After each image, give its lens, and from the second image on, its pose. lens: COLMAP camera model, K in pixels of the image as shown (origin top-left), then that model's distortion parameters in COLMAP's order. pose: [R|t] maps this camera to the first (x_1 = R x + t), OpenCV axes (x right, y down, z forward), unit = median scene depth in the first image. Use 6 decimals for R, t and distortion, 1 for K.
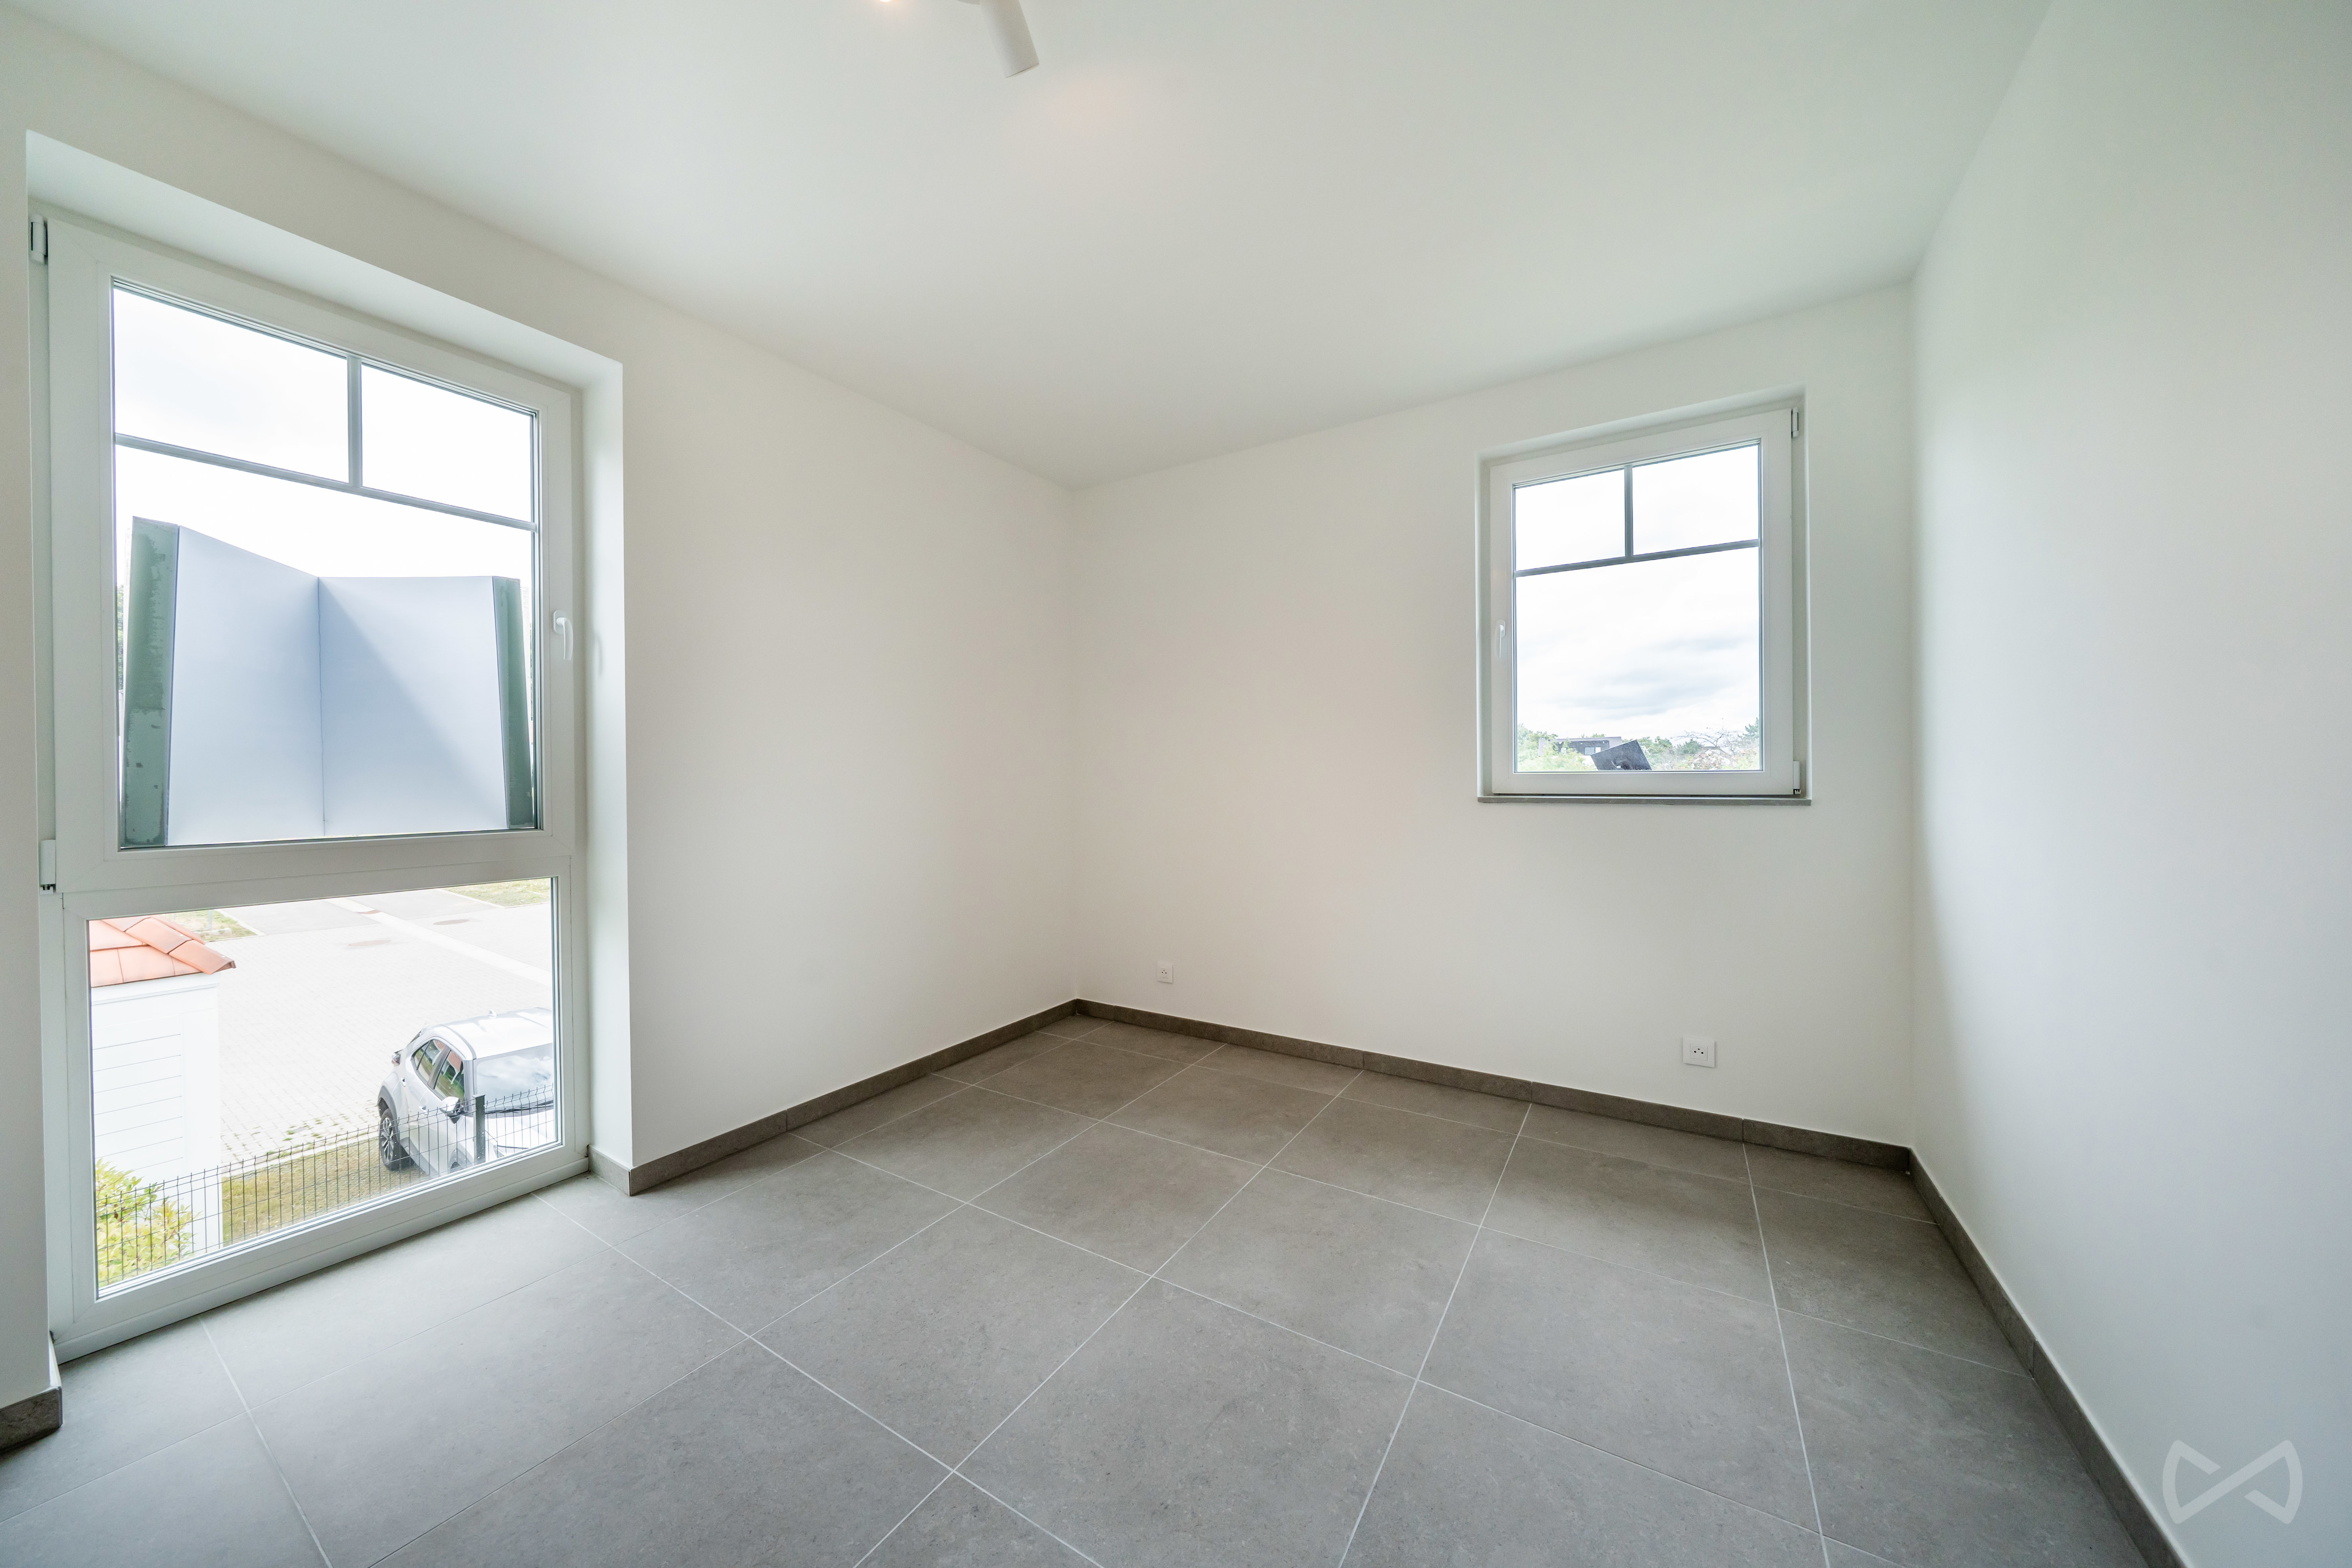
lens RADIAL K [[793.9, 0, 1167.5], [0, 793.9, 786.7], [0, 0, 1]] dist [-0.006761, 0.000110]
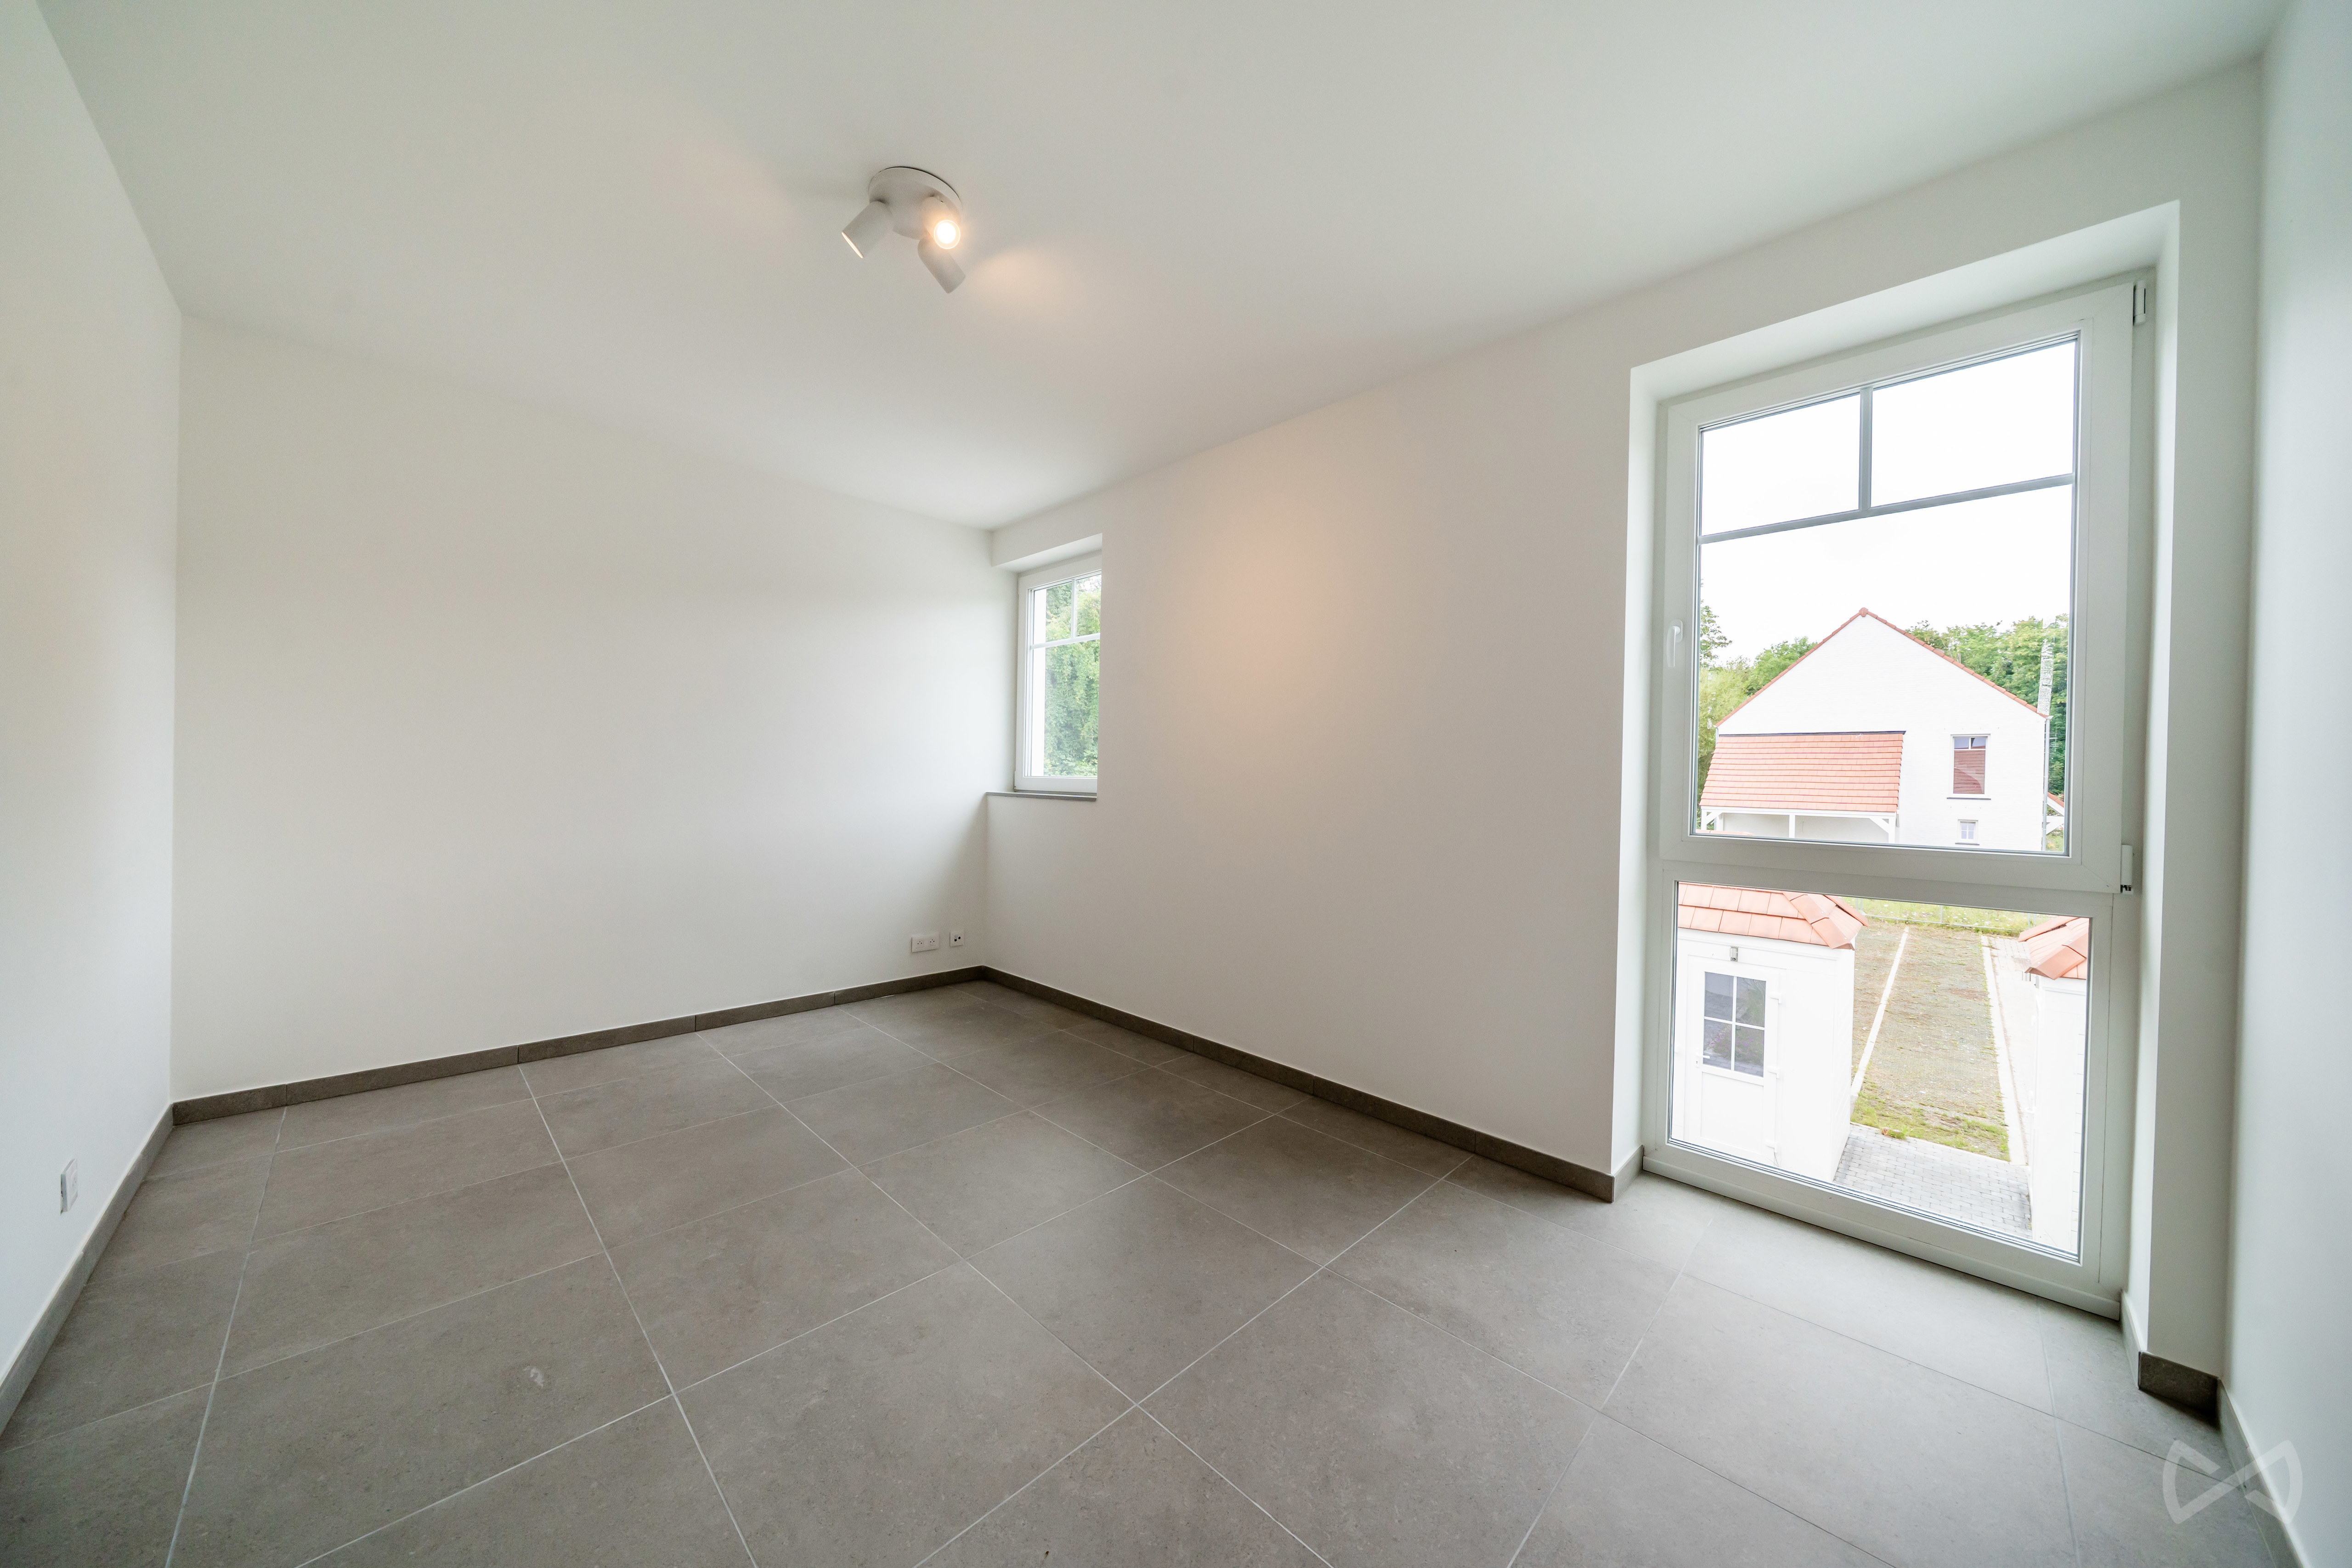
lens RADIAL K [[792.3, 0, 1172.8], [0, 792.3, 774.0], [0, 0, 1]] dist [-0.000587, -0.000030]
pose [[-0.214766, -0.001015, -0.976665, 0.204772], [-0.028943, 0.999567, 0.005326, -0.004881], [0.976237, 0.029411, -0.214702, 0.324535]]
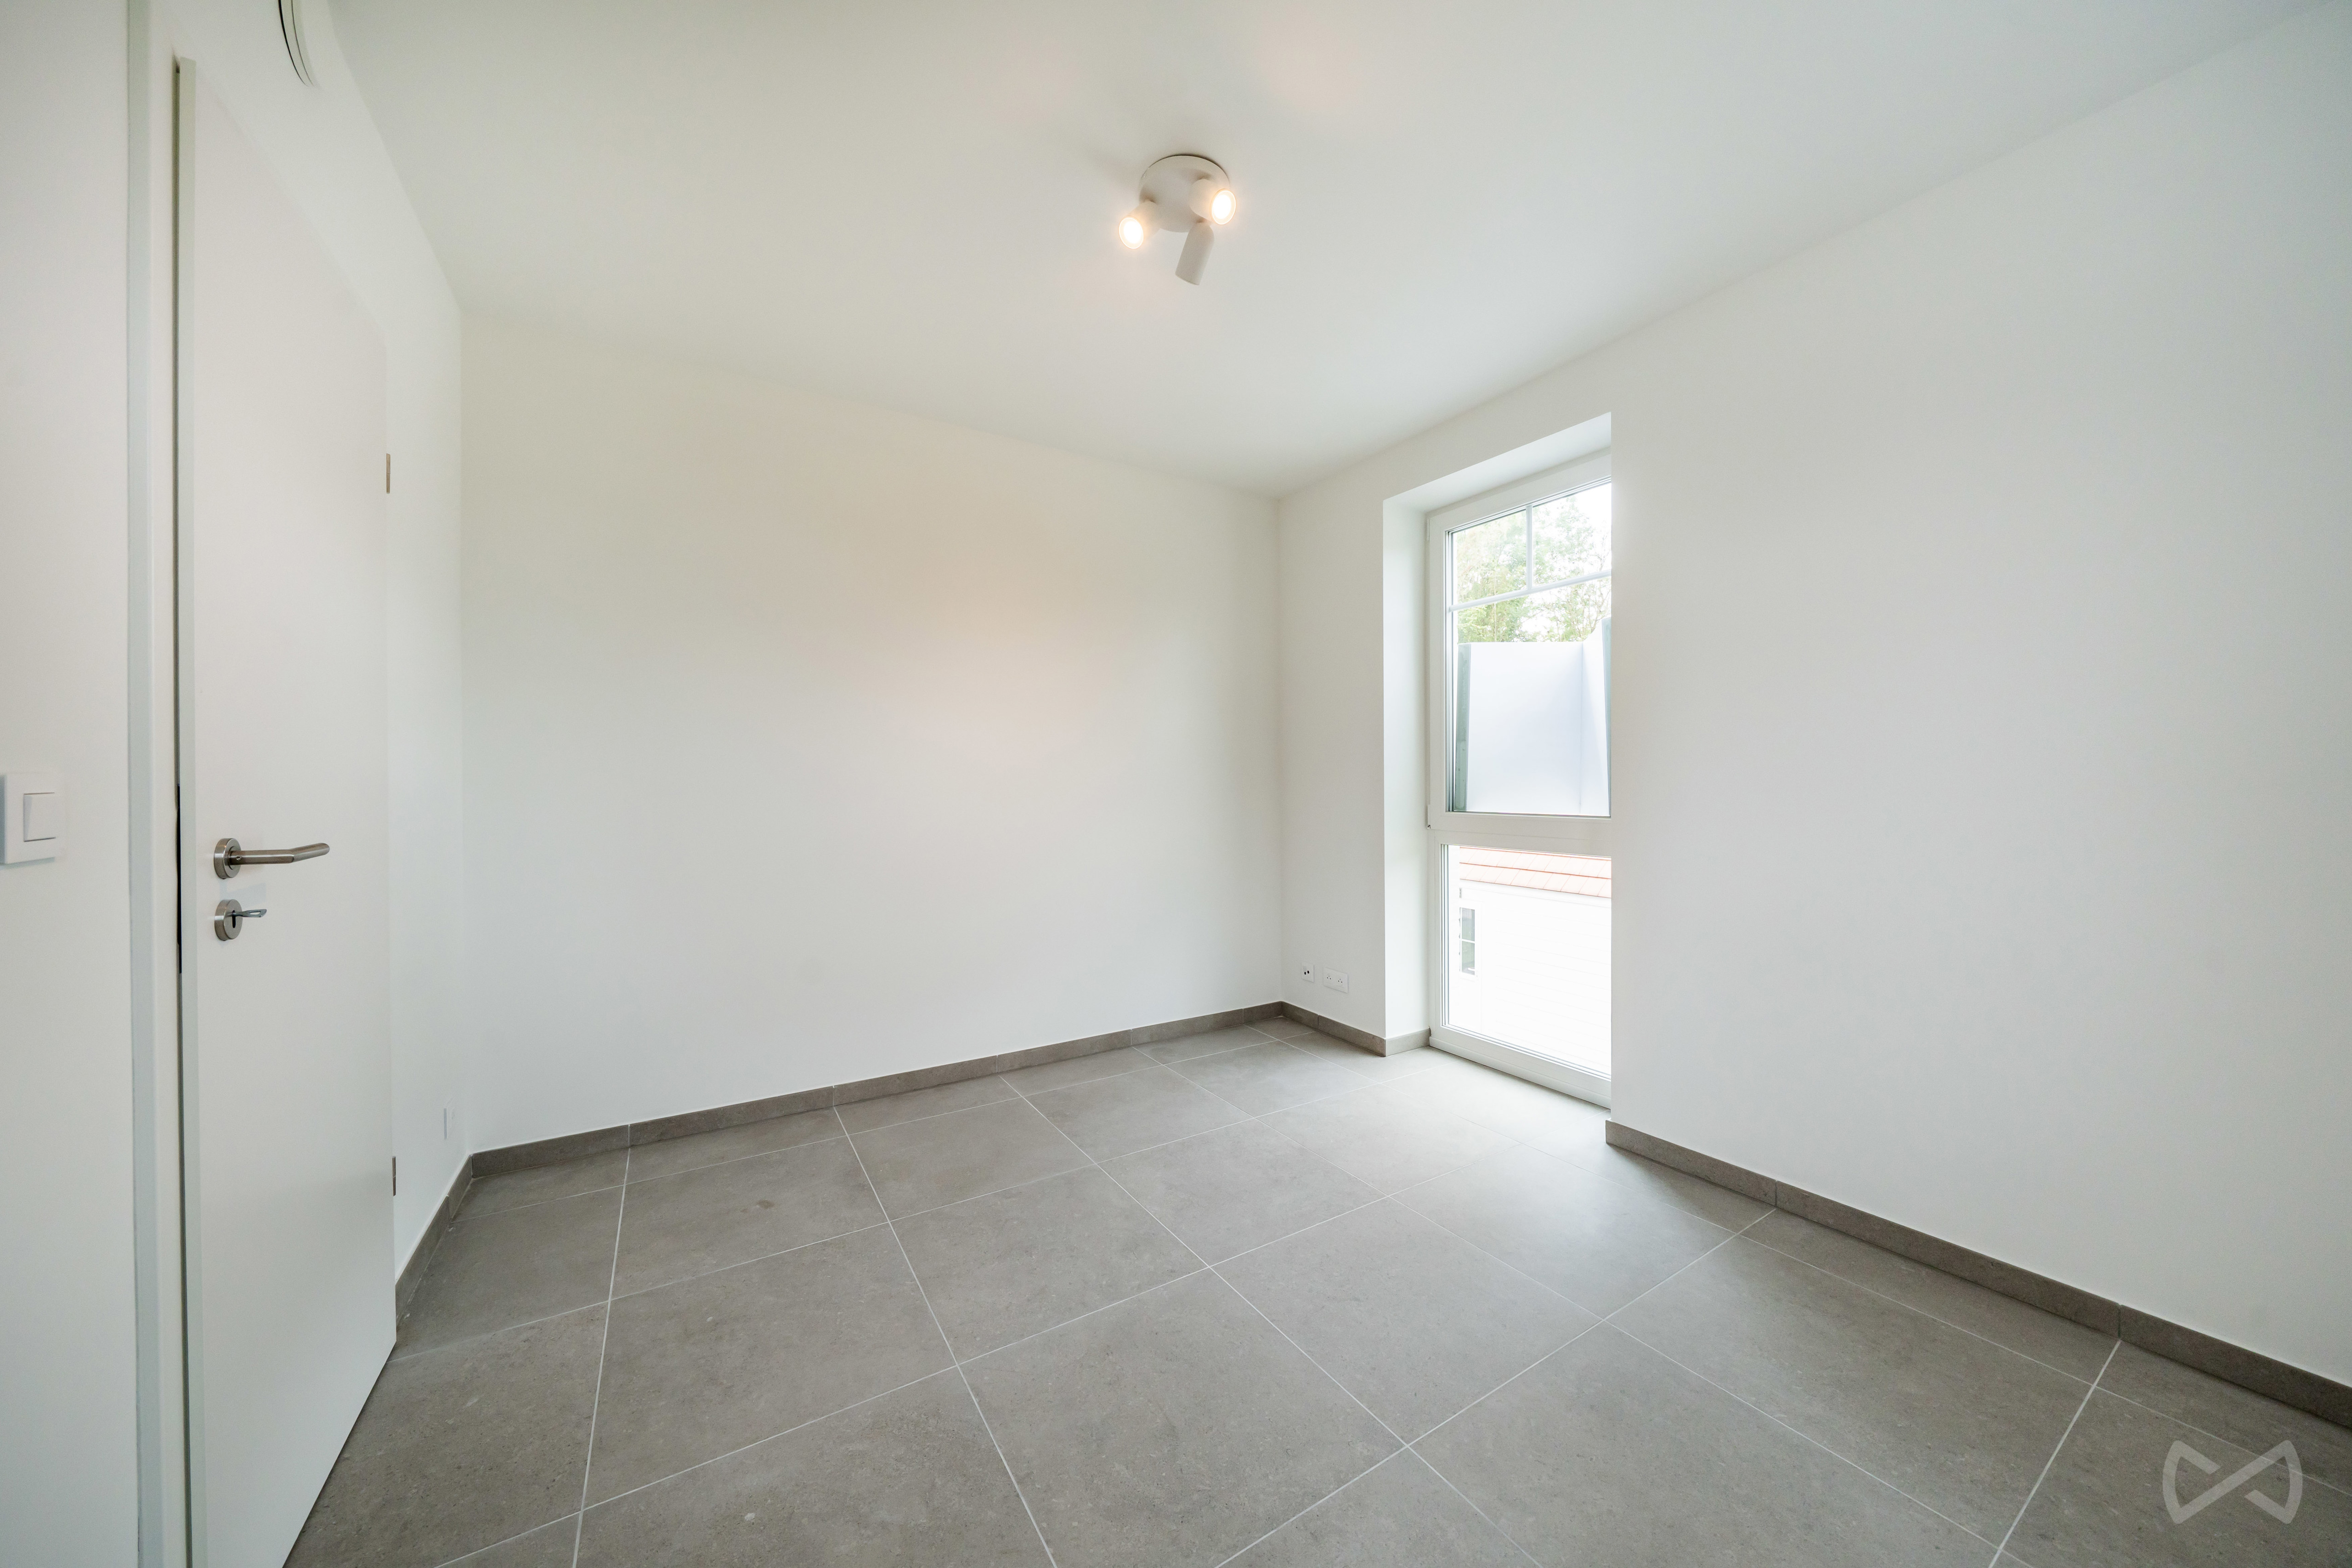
lens RADIAL K [[793.9, 0, 1167.5], [0, 793.9, 786.7], [0, 0, 1]] dist [-0.006761, 0.000110]
pose [[-0.439662, 0.015679, -0.898026, 0.669368], [-0.004981, 0.999790, 0.019895, -0.016379], [0.898149, 0.013221, -0.439492, 1.007631]]
